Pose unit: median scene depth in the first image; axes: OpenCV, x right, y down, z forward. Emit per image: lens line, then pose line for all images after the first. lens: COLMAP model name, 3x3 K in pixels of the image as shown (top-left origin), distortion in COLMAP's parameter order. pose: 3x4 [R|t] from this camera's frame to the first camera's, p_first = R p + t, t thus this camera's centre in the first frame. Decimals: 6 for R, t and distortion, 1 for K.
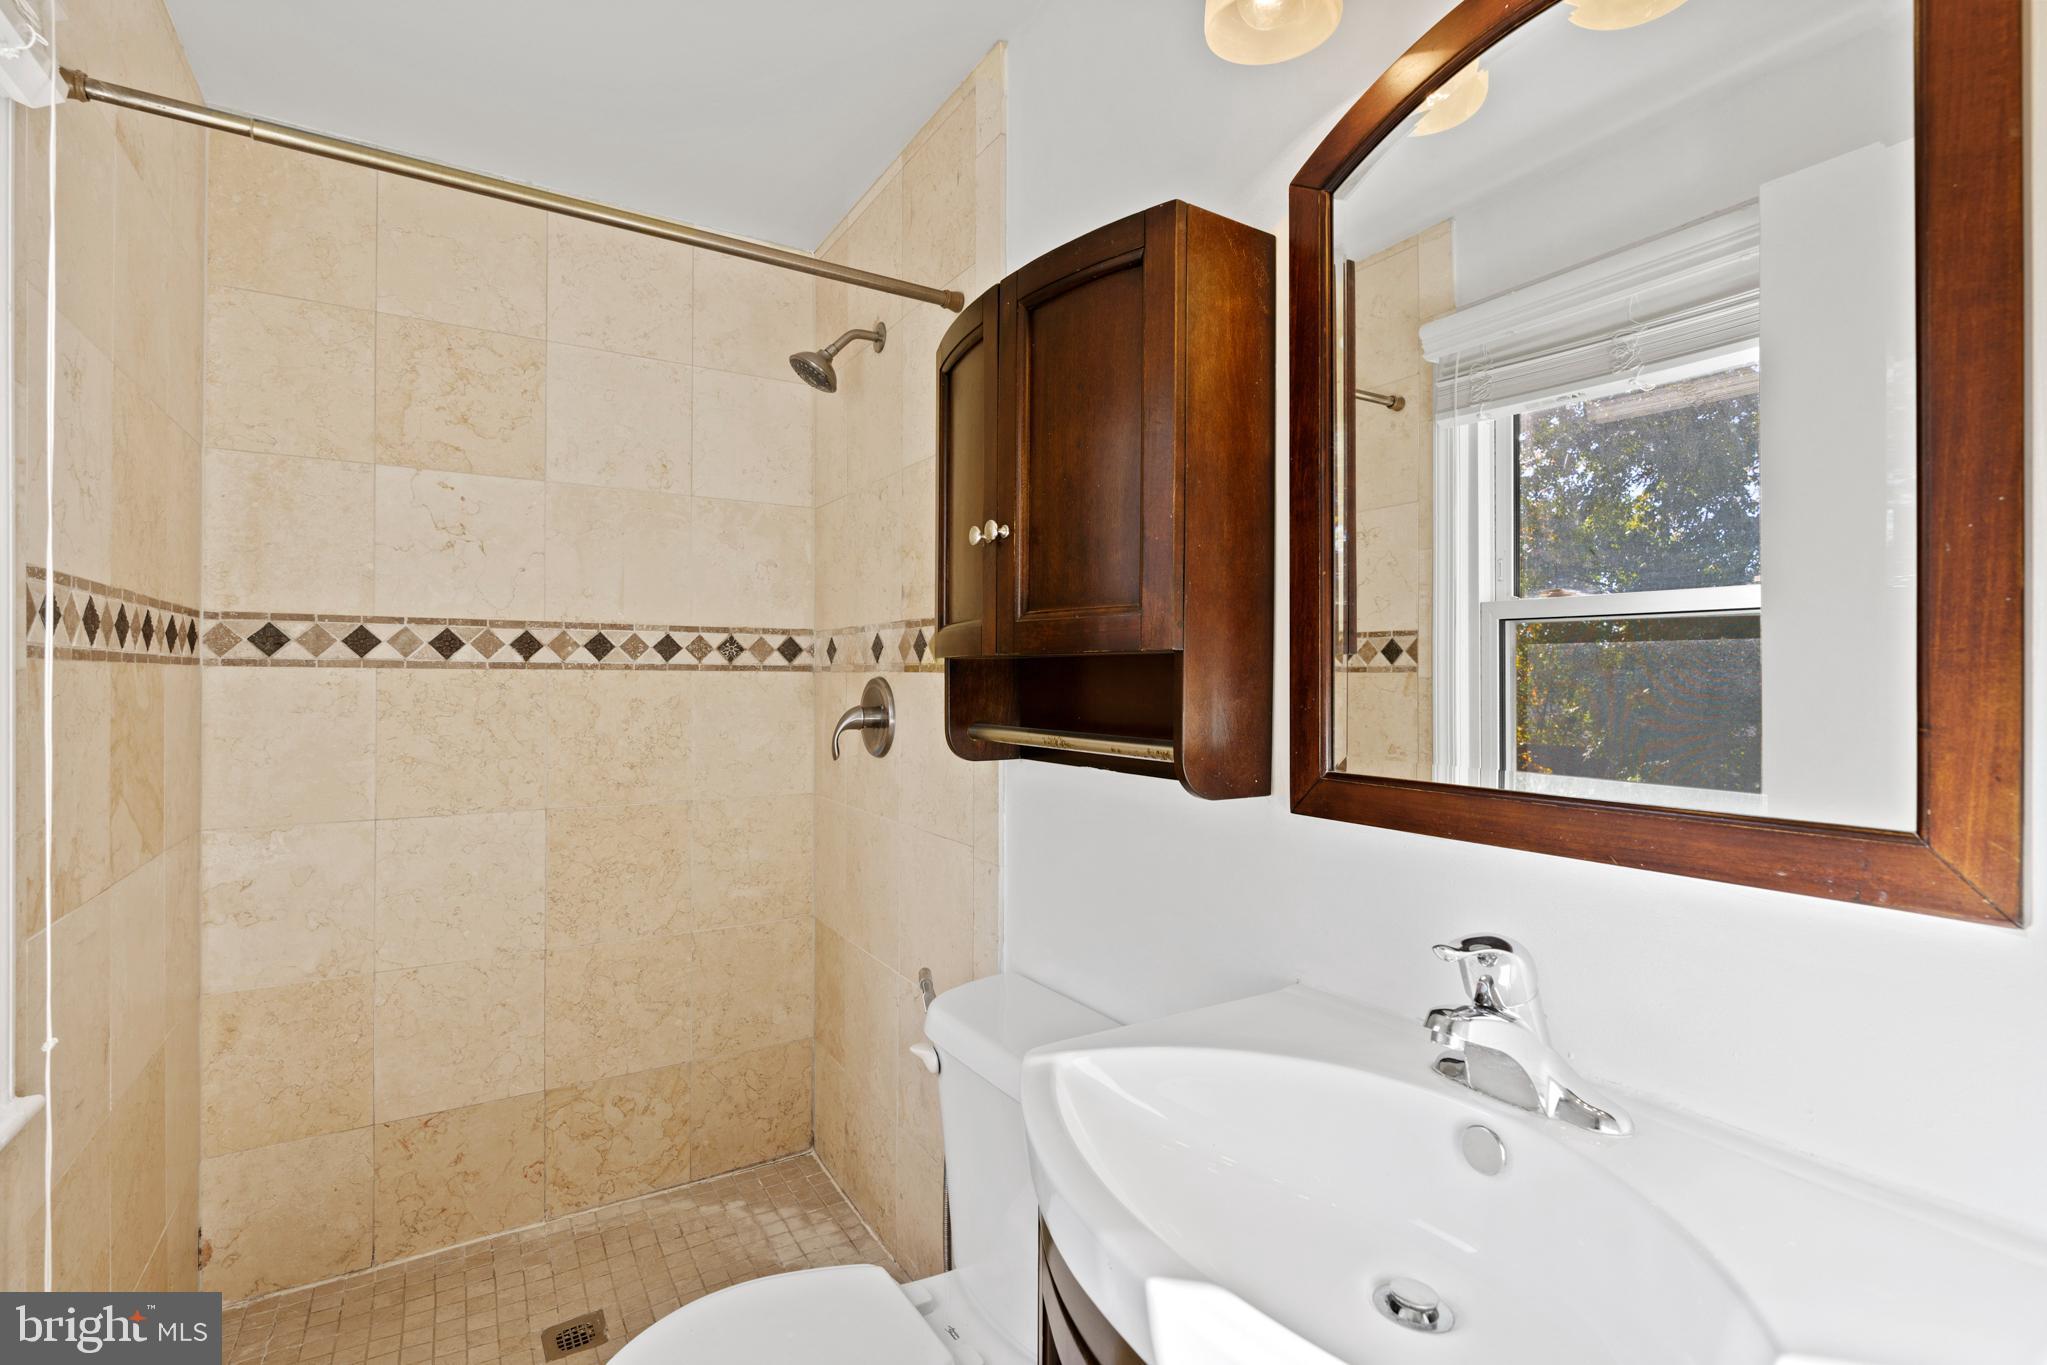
lens RADIAL K [[928.2, 0, 1023.5], [0, 928.2, 682.5], [0, 0, 1]] dist [0.002470, 0.001302]
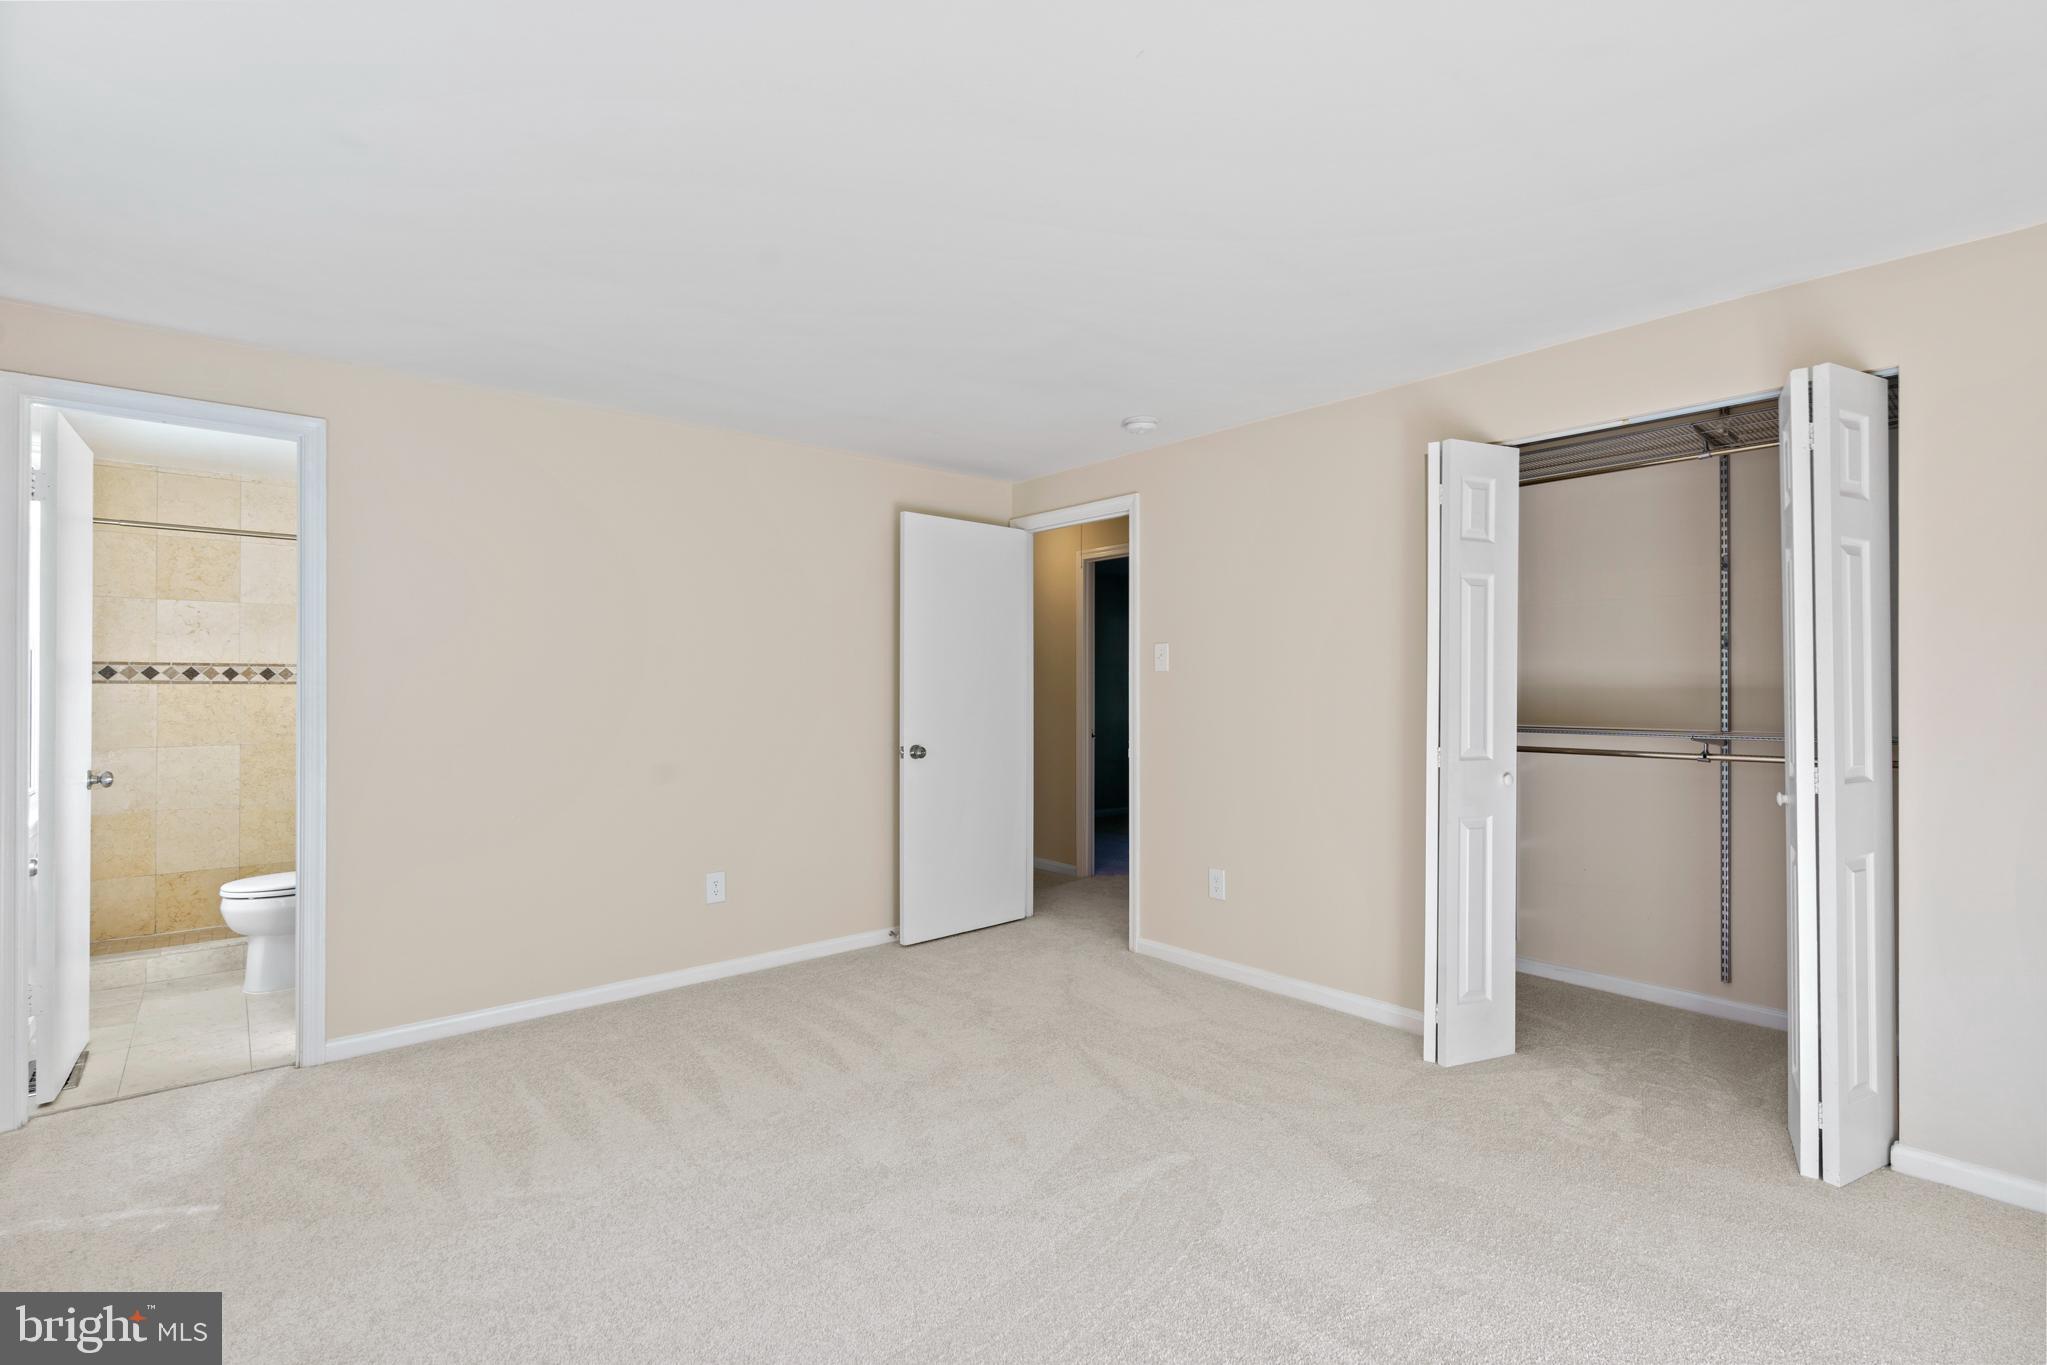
lens RADIAL K [[928.2, 0, 1023.5], [0, 928.2, 682.5], [0, 0, 1]] dist [0.002470, 0.001302]
pose [[0.985309, -0.004673, 0.170717, 1.062178], [0.006219, 0.999944, -0.008522, 0.014507], [-0.170667, 0.009458, 0.985283, -1.694896]]
